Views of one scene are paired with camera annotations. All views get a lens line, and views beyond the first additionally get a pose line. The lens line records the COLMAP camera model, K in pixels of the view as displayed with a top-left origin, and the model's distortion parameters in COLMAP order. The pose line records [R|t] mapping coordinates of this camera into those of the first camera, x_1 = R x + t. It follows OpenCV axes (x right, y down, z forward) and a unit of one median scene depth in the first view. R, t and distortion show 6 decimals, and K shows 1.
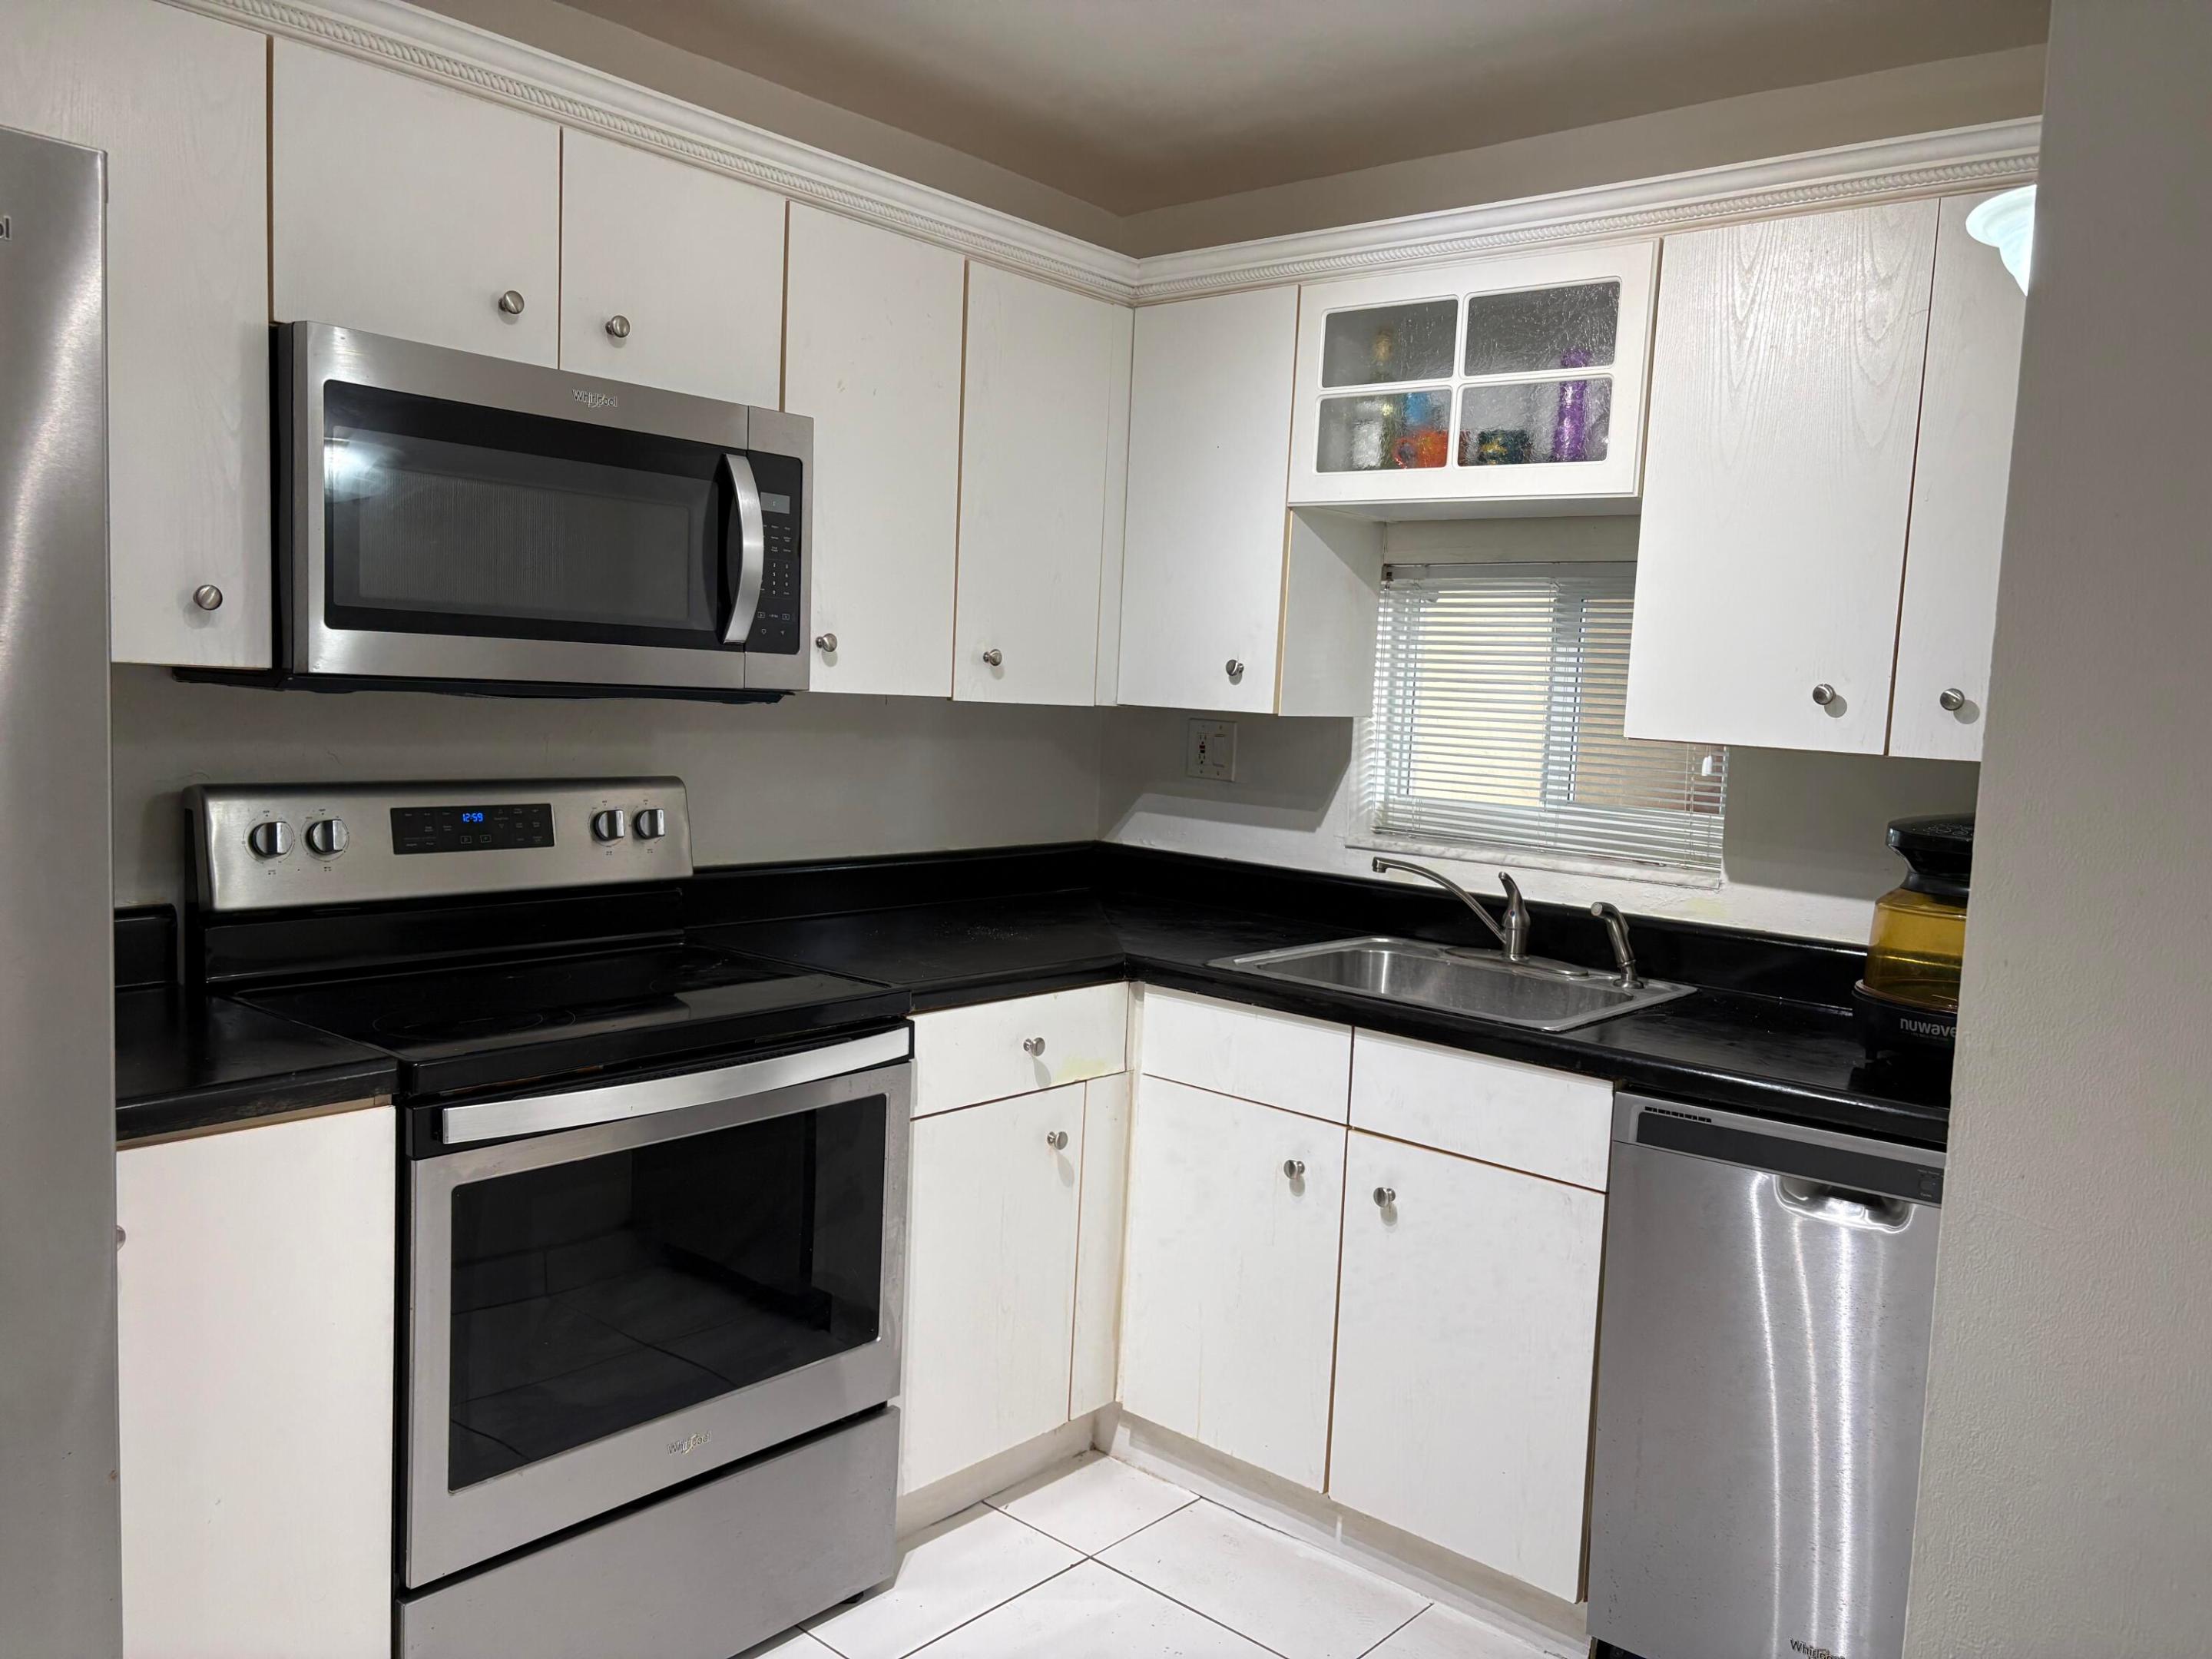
lens RADIAL K [[1654.0, 0, 1106.0], [0, 1654.0, 829.5], [0, 0, 1]] dist [0.006960, 0.000620]
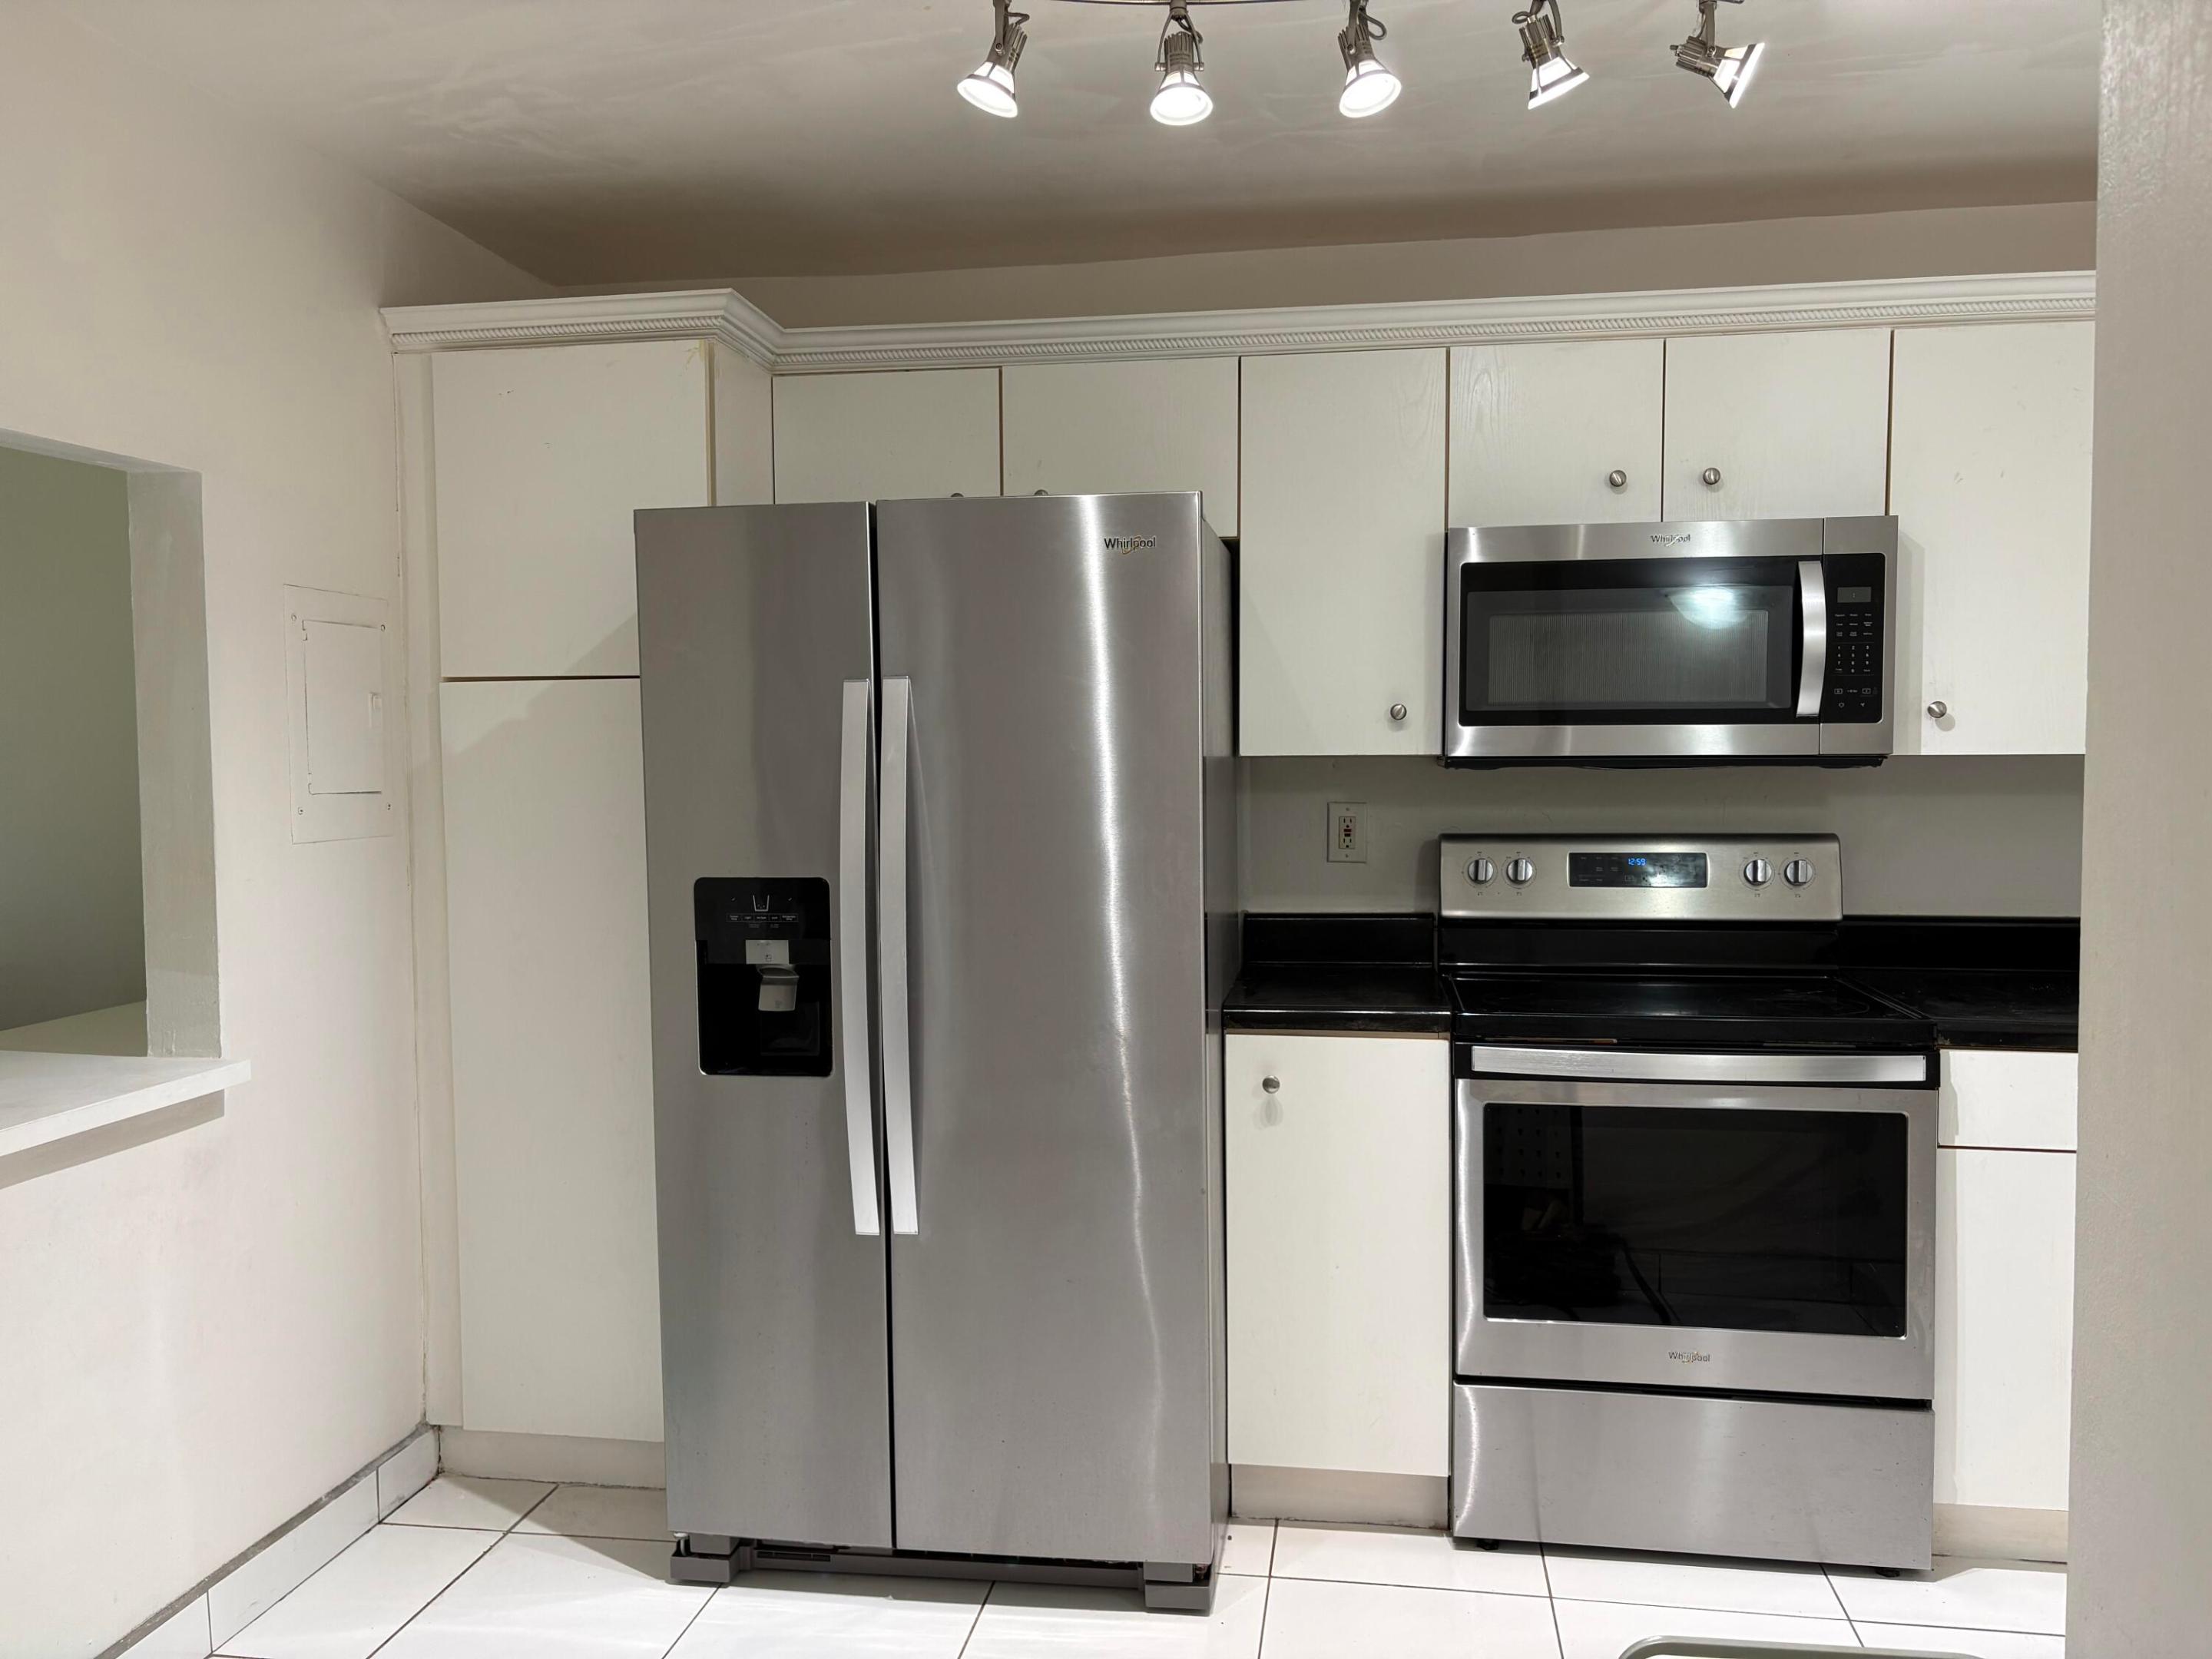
lens RADIAL K [[1654.0, 0, 1106.0], [0, 1654.0, 829.5], [0, 0, 1]] dist [0.006960, 0.000620]
pose [[0.524747, -0.006367, -0.851234, 0.534560], [-0.043302, 0.998478, -0.034162, 0.031177], [0.850156, 0.054787, 0.523673, -0.048321]]
